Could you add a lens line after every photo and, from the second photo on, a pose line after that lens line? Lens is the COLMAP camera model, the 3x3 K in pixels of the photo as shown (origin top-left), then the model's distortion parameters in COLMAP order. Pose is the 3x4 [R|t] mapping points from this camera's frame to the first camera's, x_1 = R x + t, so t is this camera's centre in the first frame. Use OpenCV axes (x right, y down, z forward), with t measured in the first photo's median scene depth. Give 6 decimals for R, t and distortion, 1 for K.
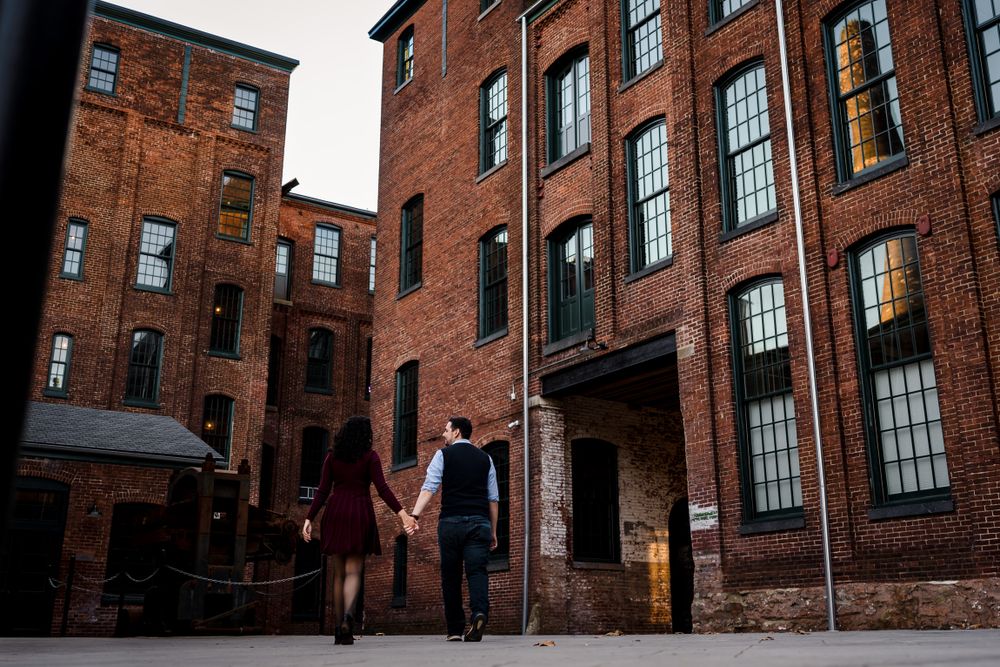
lens RADIAL K [[1046.9, 0, 499.1], [0, 1046.9, 336.2], [0, 0, 1]] dist [-0.004433, 0.000000]
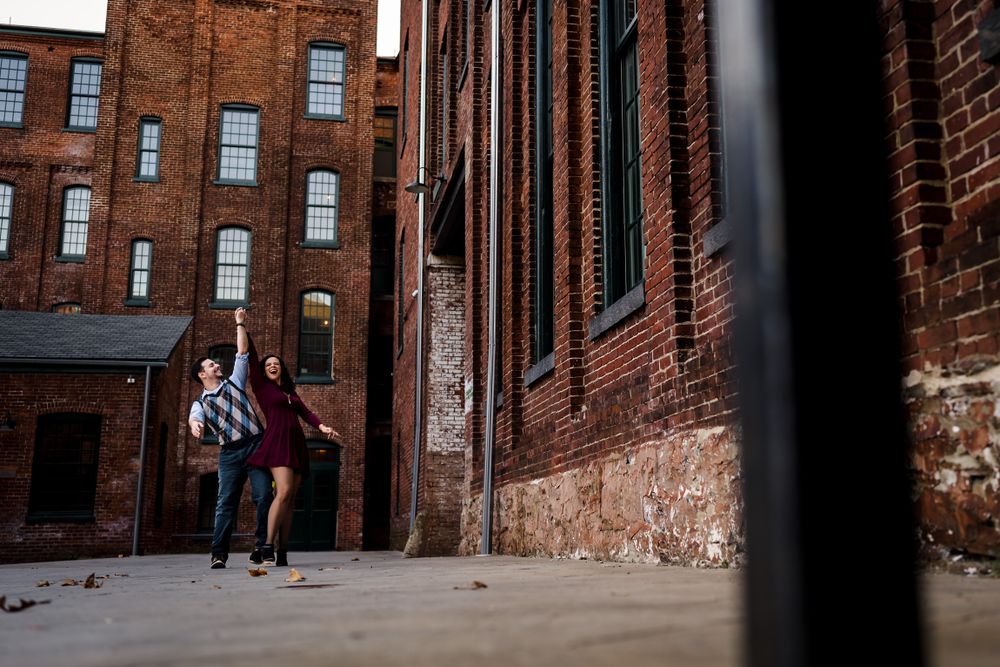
lens RADIAL K [[1113.0, 0, 500.8], [0, 1113.0, 328.2], [0, 0, 1]] dist [-0.007932, 0.000000]
pose [[0.948349, -0.076824, -0.307787, 0.188890], [0.107130, 0.990793, 0.082781, 0.027065], [0.298594, -0.111479, 0.947847, 0.117329]]
